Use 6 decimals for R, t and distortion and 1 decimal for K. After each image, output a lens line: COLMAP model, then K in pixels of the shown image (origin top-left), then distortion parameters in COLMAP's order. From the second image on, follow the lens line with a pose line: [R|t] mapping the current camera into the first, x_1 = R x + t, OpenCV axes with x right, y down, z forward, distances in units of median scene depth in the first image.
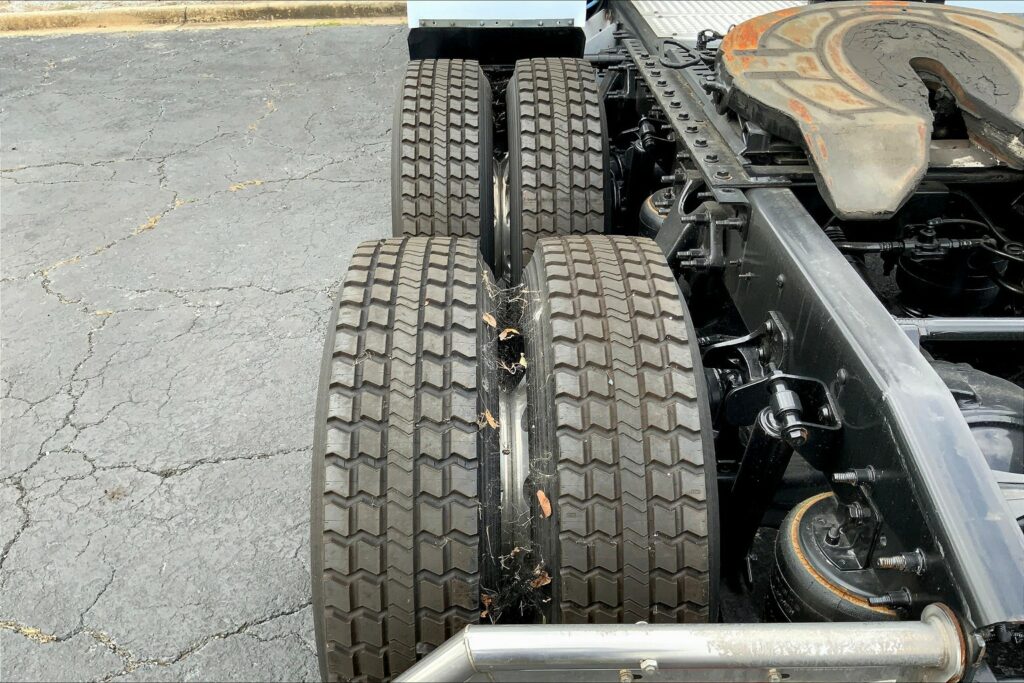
lens RADIAL K [[856.3, 0, 493.1], [0, 856.3, 338.7], [0, 0, 1]] dist [0.083677, -0.161377]
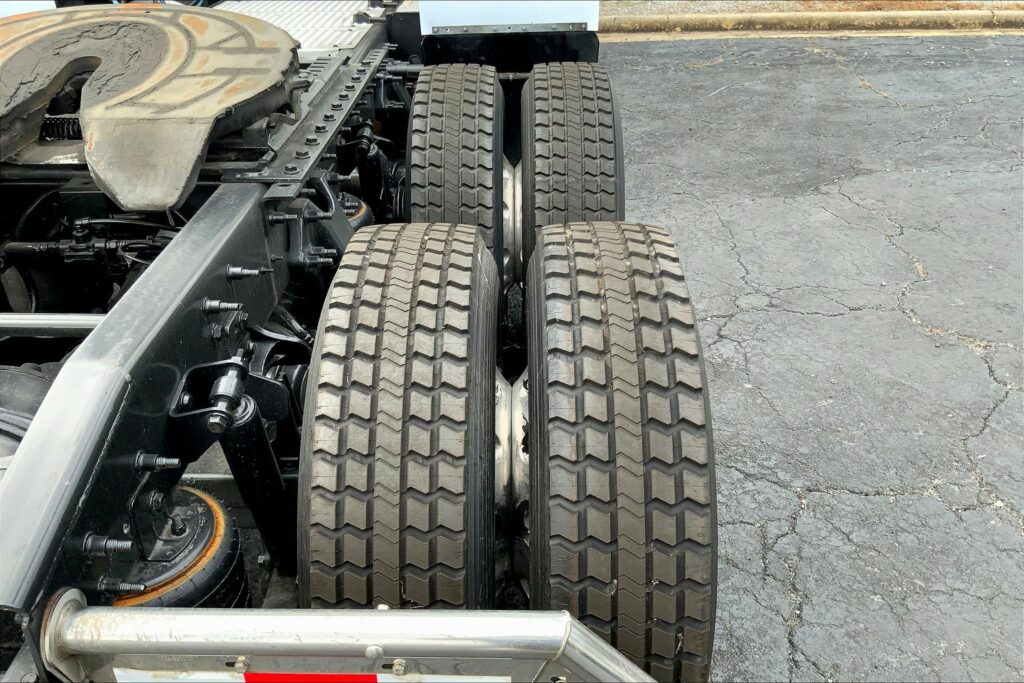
lens RADIAL K [[856.3, 0, 524.2], [0, 856.3, 339.1], [0, 0, 1]] dist [0.083677, -0.161377]
pose [[0.999743, 0.010603, -0.020050, 0.930484], [-0.011336, 0.999257, -0.036848, 0.025396], [0.019645, 0.037065, 0.999120, 0.033628]]
